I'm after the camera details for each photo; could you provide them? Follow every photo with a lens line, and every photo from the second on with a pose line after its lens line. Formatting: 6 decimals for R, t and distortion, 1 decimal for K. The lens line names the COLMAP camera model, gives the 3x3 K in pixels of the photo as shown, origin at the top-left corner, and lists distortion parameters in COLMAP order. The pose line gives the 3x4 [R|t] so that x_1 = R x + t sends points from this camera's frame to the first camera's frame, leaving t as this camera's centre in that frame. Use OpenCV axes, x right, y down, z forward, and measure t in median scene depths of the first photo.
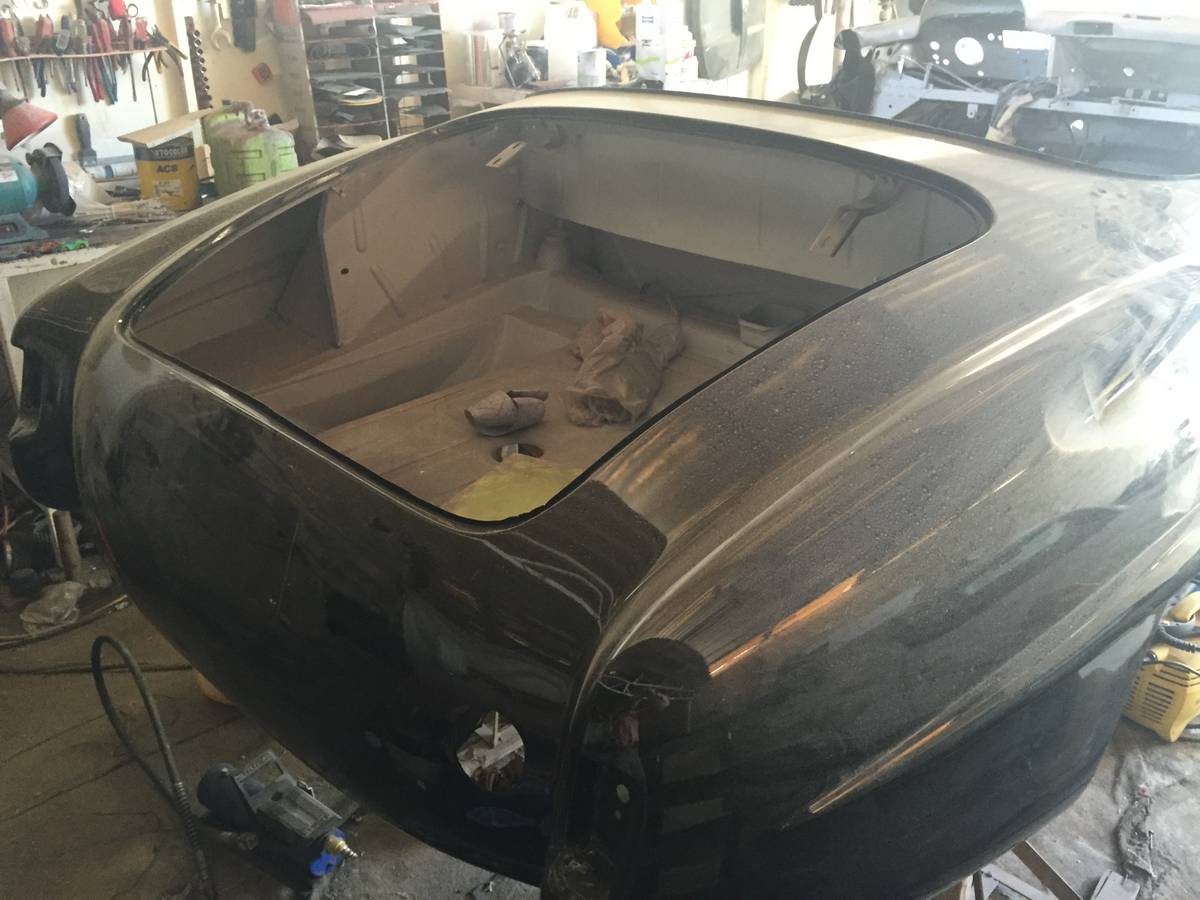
lens RADIAL K [[1020.7, 0, 597.2], [0, 1020.7, 420.6], [0, 0, 1]] dist [0.090890, -0.127233]
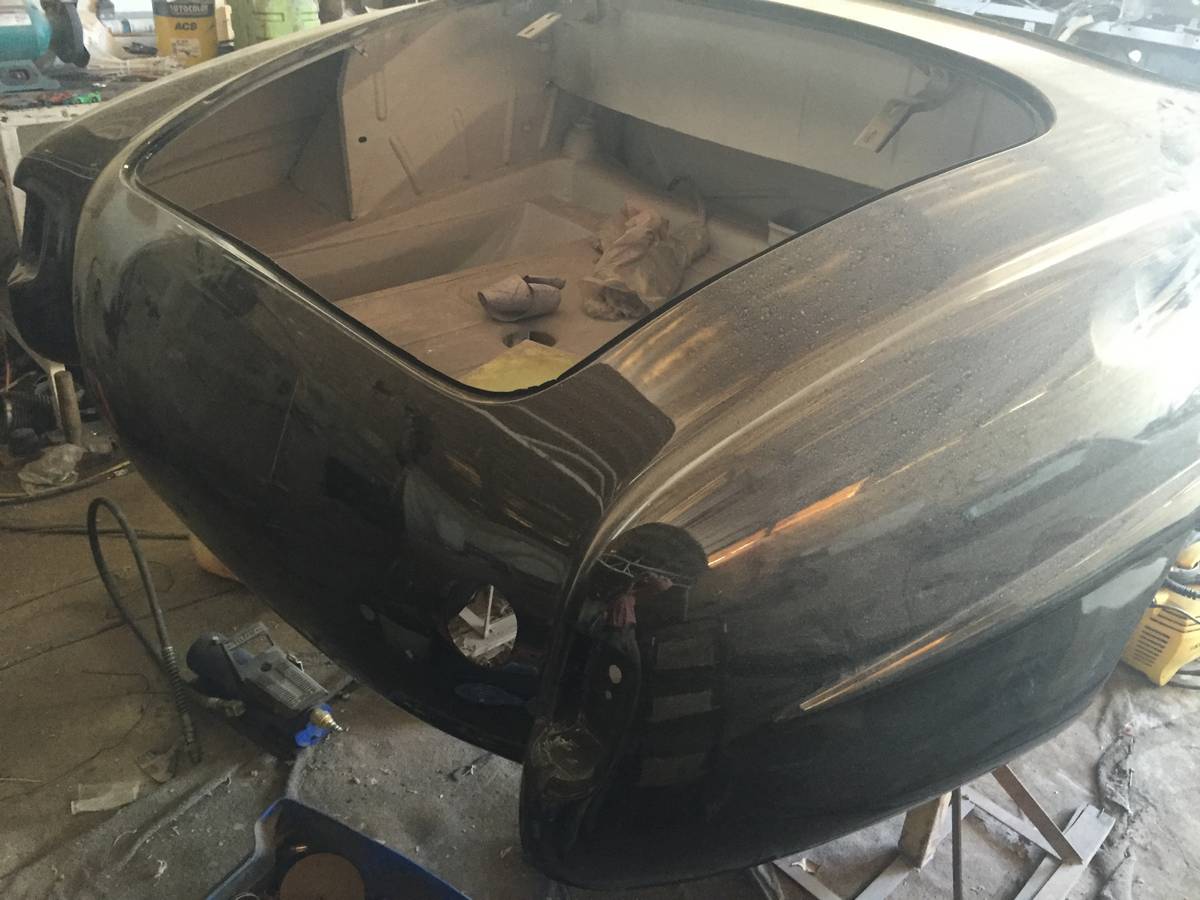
lens RADIAL K [[1020.7, 0, 602.8], [0, 1020.7, 420.5], [0, 0, 1]] dist [0.090890, -0.127233]
pose [[0.996943, 0.078127, 0.000293, -0.002203], [-0.077904, 0.993798, 0.079355, 0.018675], [0.005909, -0.079135, 0.996846, 0.020568]]
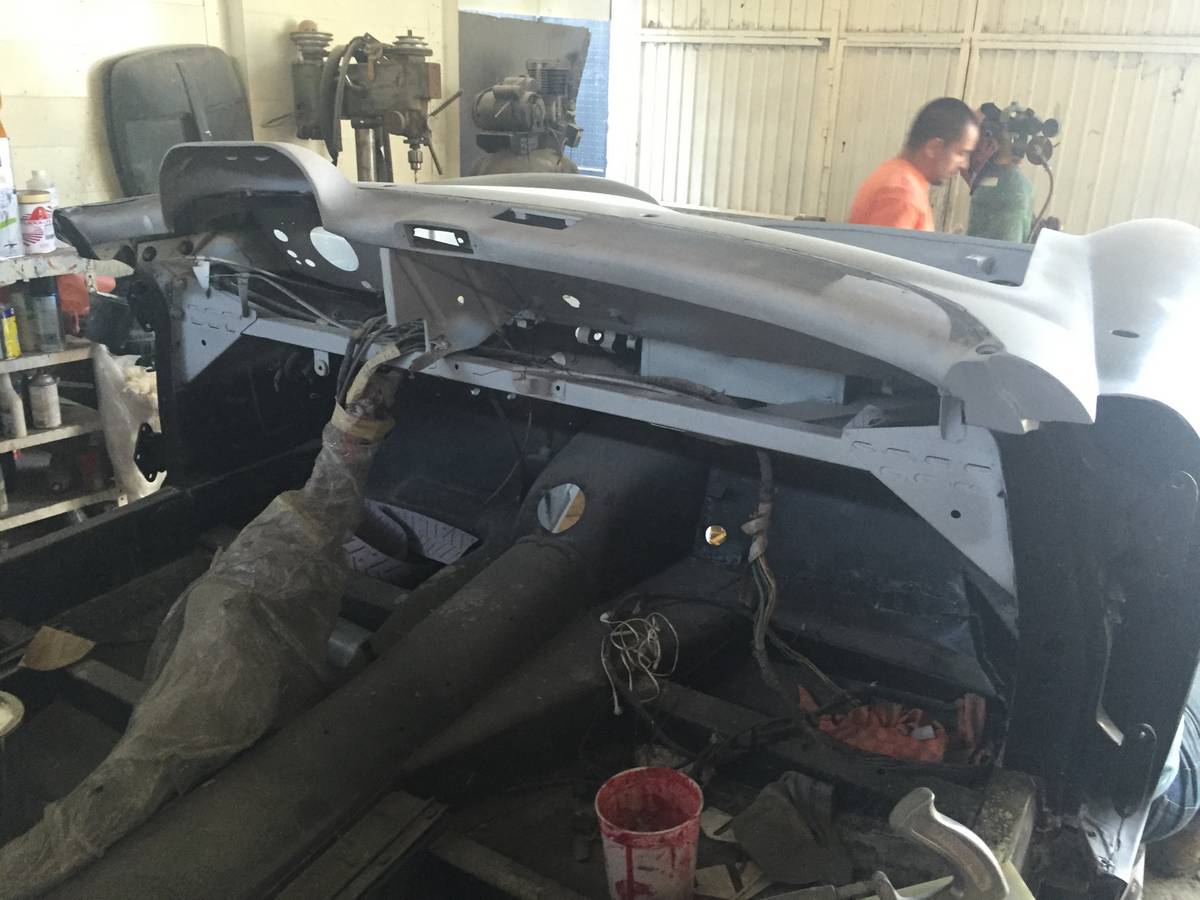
lens RADIAL K [[1020.7, 0, 598.2], [0, 1020.7, 423.4], [0, 0, 1]] dist [0.090890, -0.127233]
pose [[0.969460, -0.046522, 0.240798, 0.499270], [0.069903, 0.993532, -0.089483, -0.283860], [-0.235078, 0.103583, 0.966441, 0.617635]]
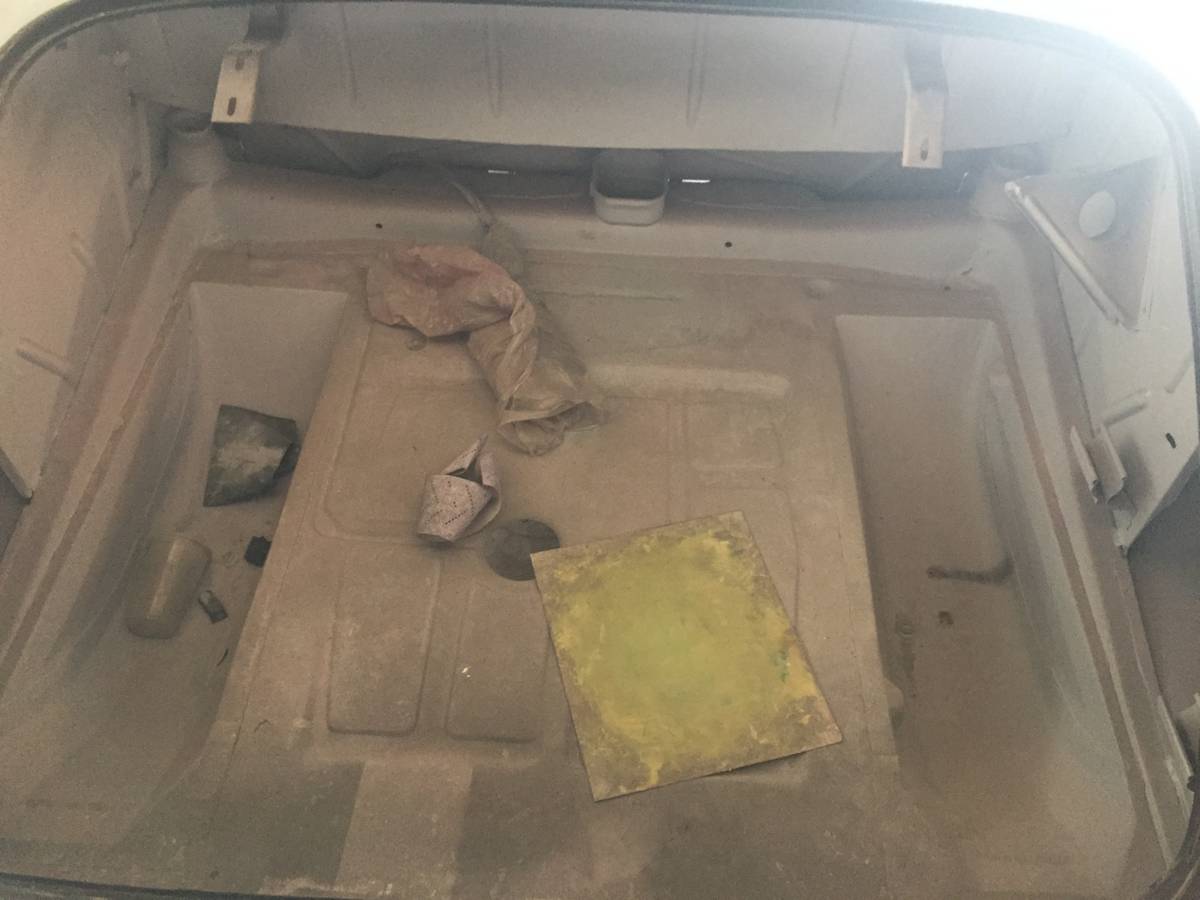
lens RADIAL K [[1020.7, 0, 610.6], [0, 1020.7, 443.1], [0, 0, 1]] dist [0.090890, -0.127233]
pose [[0.737477, -0.496457, 0.457884, -0.235904], [0.260412, 0.834576, 0.485458, -0.259954], [-0.623148, -0.238775, 0.744764, 0.347894]]
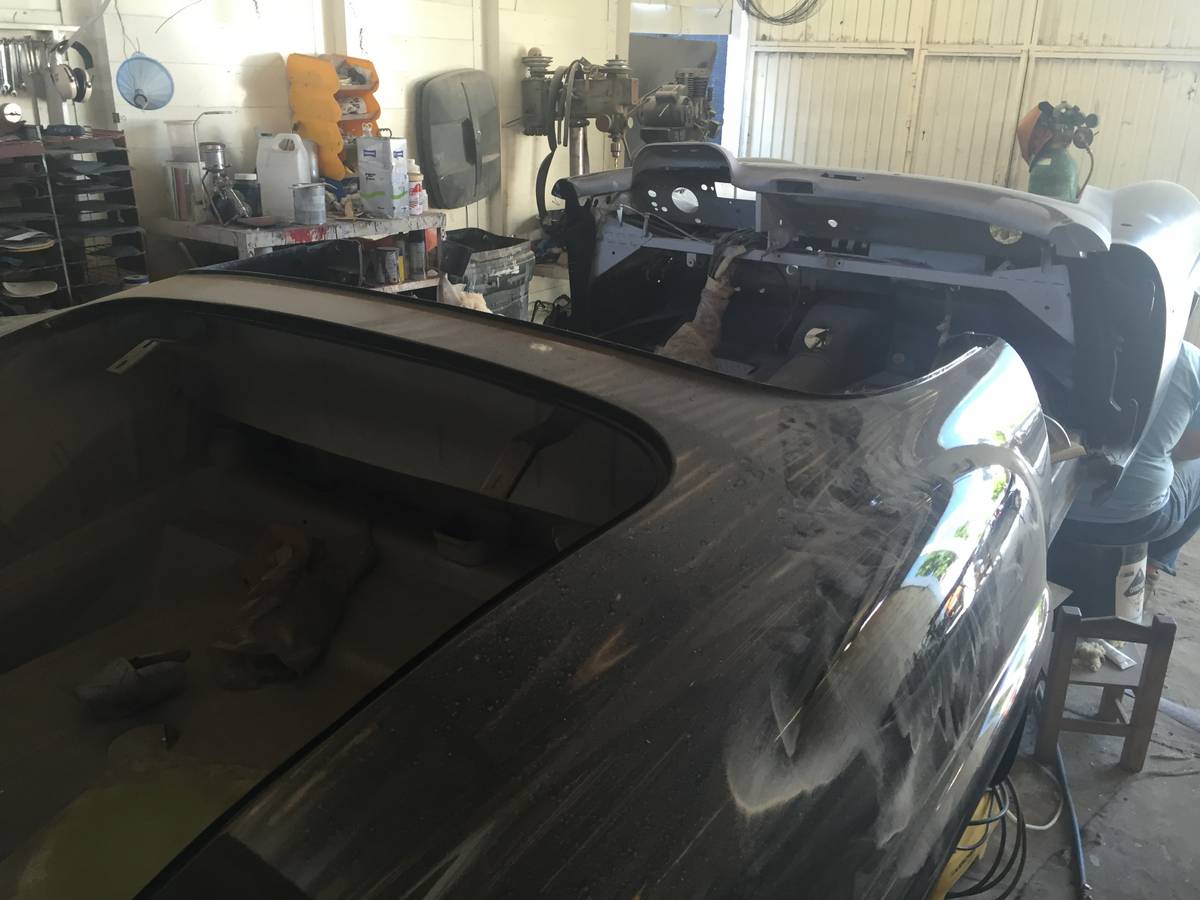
lens RADIAL K [[1020.7, 0, 593.9], [0, 1020.7, 421.5], [0, 0, 1]] dist [0.090890, -0.127233]
pose [[0.977308, -0.047207, 0.206494, 0.080844], [0.065449, 0.994446, -0.082420, -0.093578], [-0.201457, 0.094064, 0.974970, 0.098570]]
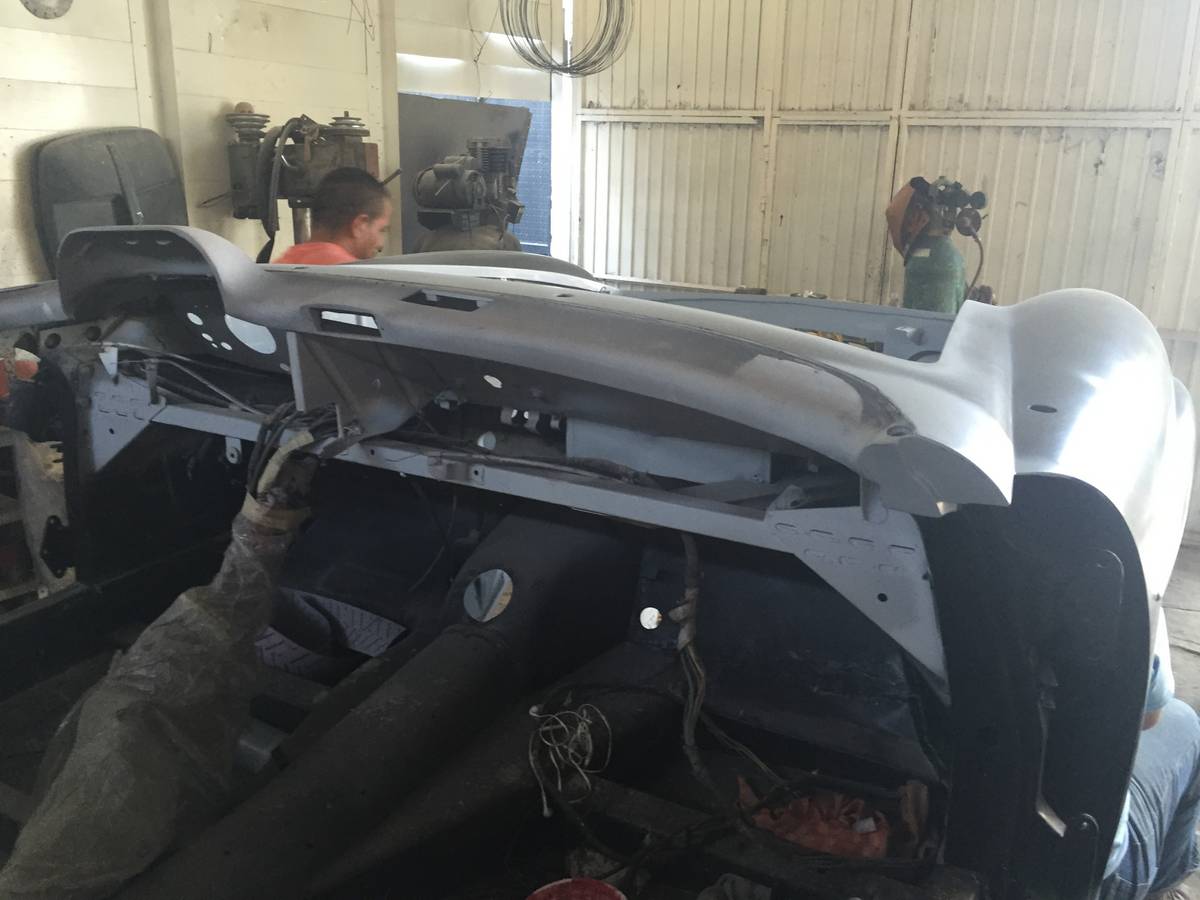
lens RADIAL K [[1020.7, 0, 597.6], [0, 1020.7, 422.1], [0, 0, 1]] dist [0.090890, -0.127233]
pose [[0.957390, -0.049130, 0.284588, 0.524264], [0.096378, 0.983284, -0.154479, -0.291883], [-0.272241, 0.175325, 0.946122, 0.629633]]
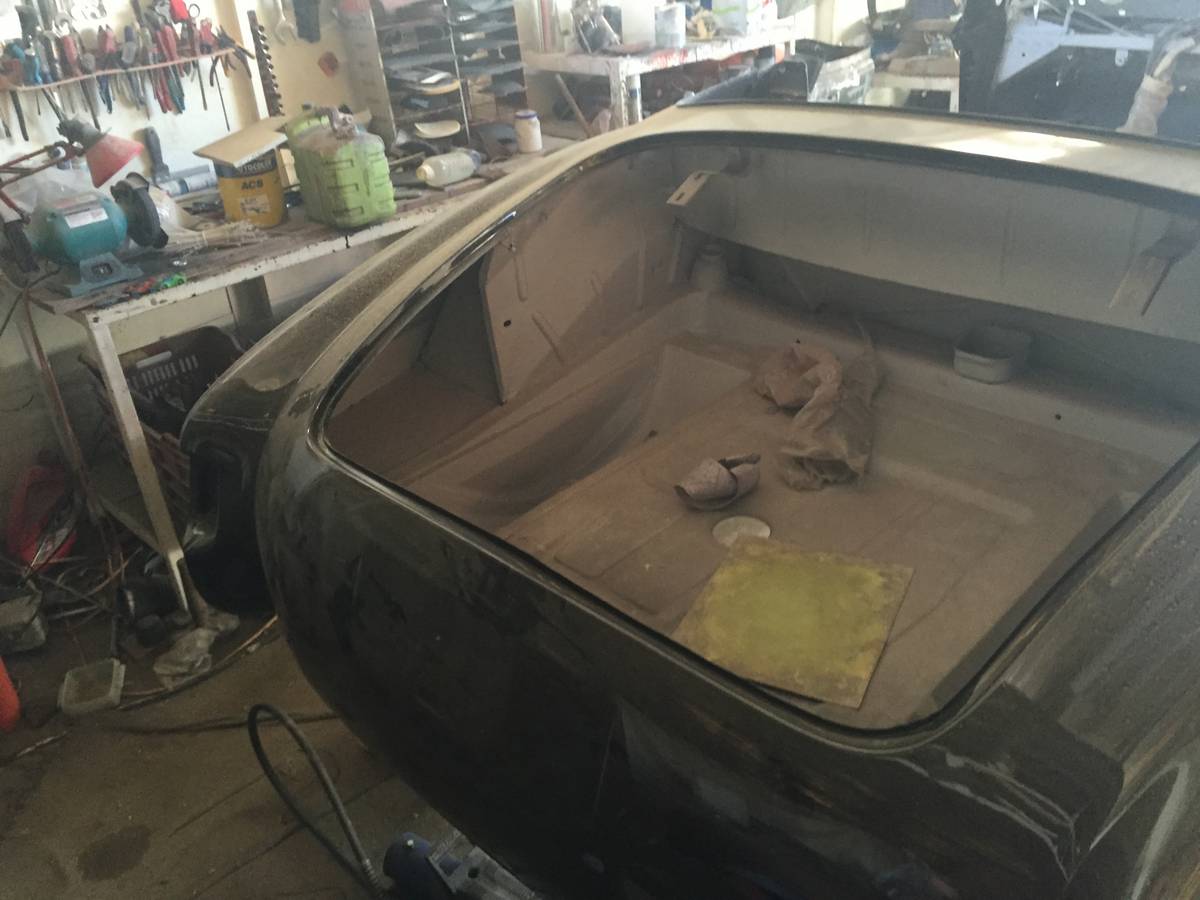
lens RADIAL K [[1020.7, 0, 606.6], [0, 1020.7, 427.7], [0, 0, 1]] dist [0.090890, -0.127233]
pose [[0.997426, -0.069441, -0.017859, -0.130608], [0.070617, 0.994531, 0.076953, -0.102942], [0.012417, -0.078016, 0.996875, 0.075266]]
